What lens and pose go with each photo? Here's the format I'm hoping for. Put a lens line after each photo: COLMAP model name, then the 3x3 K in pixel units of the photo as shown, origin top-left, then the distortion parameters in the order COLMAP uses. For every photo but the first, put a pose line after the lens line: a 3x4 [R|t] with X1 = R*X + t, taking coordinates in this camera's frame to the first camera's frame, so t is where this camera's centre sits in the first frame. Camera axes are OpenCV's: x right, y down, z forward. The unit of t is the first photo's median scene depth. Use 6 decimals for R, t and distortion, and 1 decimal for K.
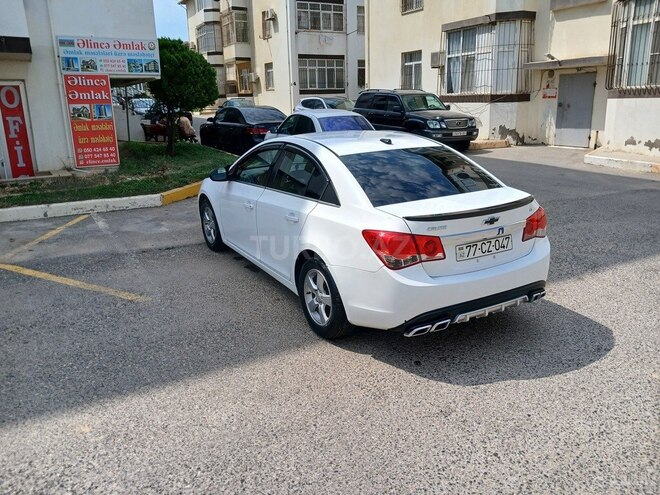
lens RADIAL K [[526.6, 0, 330.0], [0, 526.6, 247.5], [0, 0, 1]] dist [-0.005870, -0.001551]
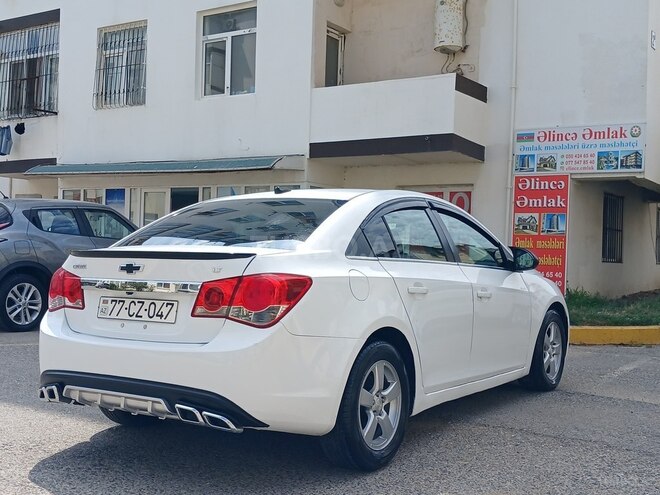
lens RADIAL K [[829.9, 0, 316.2], [0, 829.9, 248.3], [0, 0, 1]] dist [0.265211, -0.933626]
pose [[0.437134, 0.022896, -0.899105, 0.476880], [-0.277045, 0.954495, -0.110389, -0.007056], [0.855663, 0.297347, 0.423586, 0.242634]]
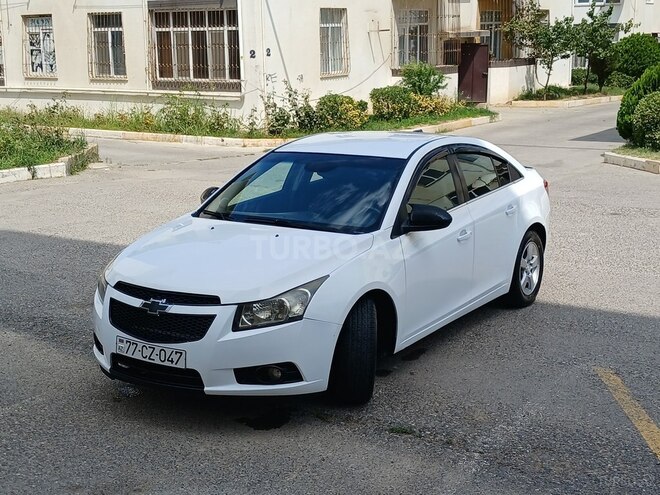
lens RADIAL K [[924.0, 0, 347.0], [0, 924.0, 246.4], [0, 0, 1]] dist [0.292109, -1.160511]
pose [[-0.463954, -0.159931, 0.871303, -0.577793], [0.261178, 0.915153, 0.307052, -0.242534], [-0.846483, 0.370023, -0.382819, 0.777257]]
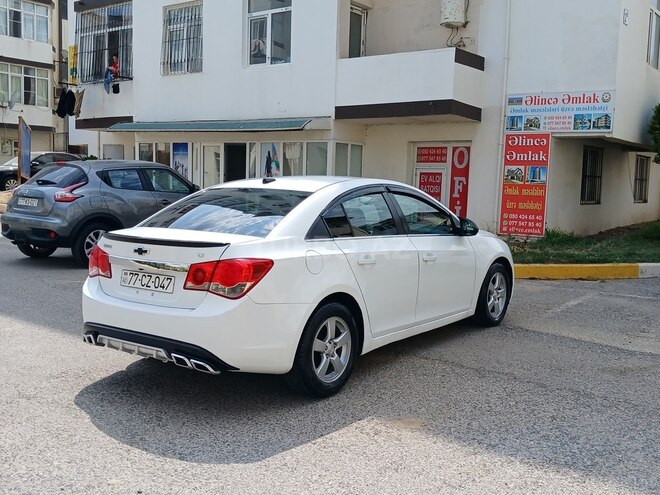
lens RADIAL K [[705.6, 0, 330.0], [0, 705.6, 247.5], [0, 0, 1]] dist [0.224641, -0.746138]
pose [[0.386023, 0.114883, -0.915308, 0.540192], [-0.279172, 0.960237, 0.002784, -0.052051], [0.879232, 0.254453, 0.402746, 0.259697]]
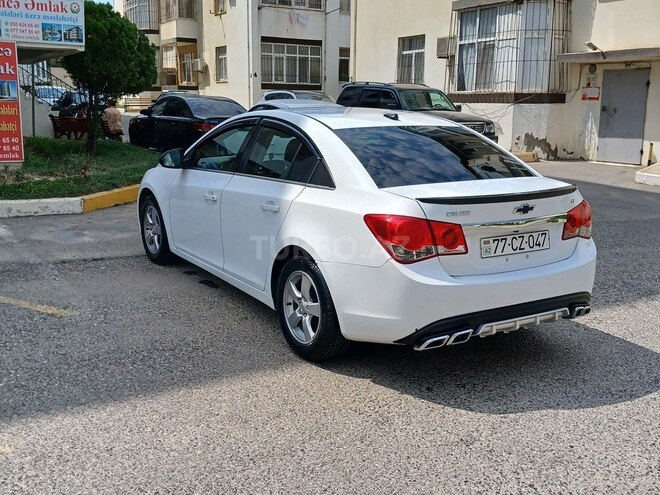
lens RADIAL K [[716.0, 0, 319.8], [0, 716.0, 257.8], [0, 0, 1]] dist [0.015482, -0.049222]
pose [[0.998920, 0.028645, 0.036576, -0.014322], [-0.026318, 0.997693, -0.062573, 0.033249], [-0.038284, 0.061543, 0.997370, -0.024096]]
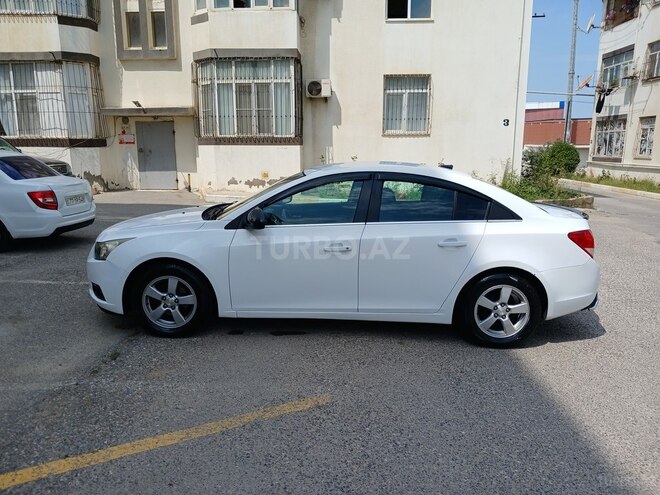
lens RADIAL K [[526.6, 0, 330.0], [0, 526.6, 247.5], [0, 0, 1]] dist [-0.005870, -0.001551]
pose [[0.510023, -0.136085, 0.849328, -0.409661], [0.216267, 0.975974, 0.026508, -0.049826], [-0.832529, 0.170161, 0.527200, 0.270006]]
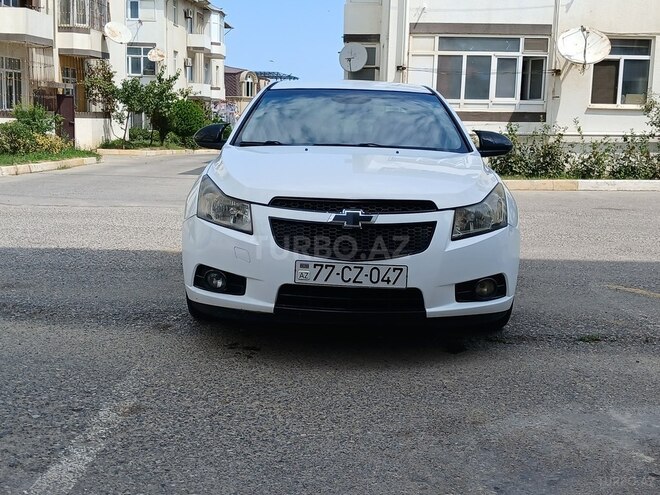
lens RADIAL K [[805.0, 0, 332.1], [0, 805.0, 219.5], [0, 0, 1]] dist [0.240918, -0.808852]
pose [[-0.851913, -0.059490, 0.520293, -0.282129], [0.137016, 0.933597, 0.331093, -0.204846], [-0.505441, 0.353351, -0.787193, 0.962960]]
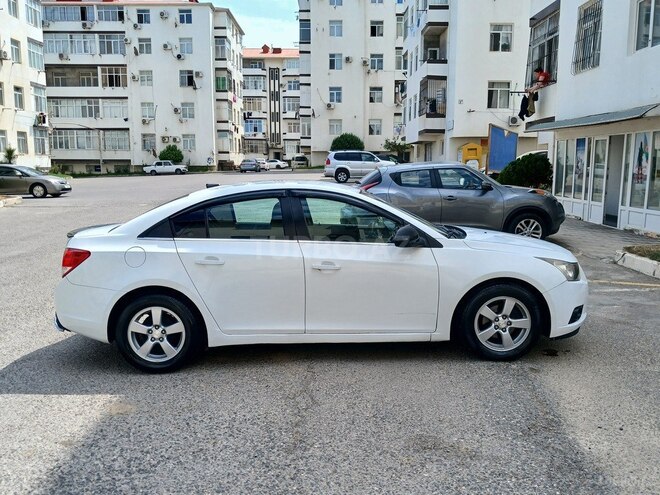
lens RADIAL K [[606.0, 0, 330.0], [0, 606.0, 247.5], [0, 0, 1]] dist [0.006184, 0.007697]
pose [[-0.493448, 0.138418, -0.858691, 0.446465], [-0.222768, 0.934213, 0.278606, -0.202109], [0.840764, 0.328766, -0.430150, 0.739930]]
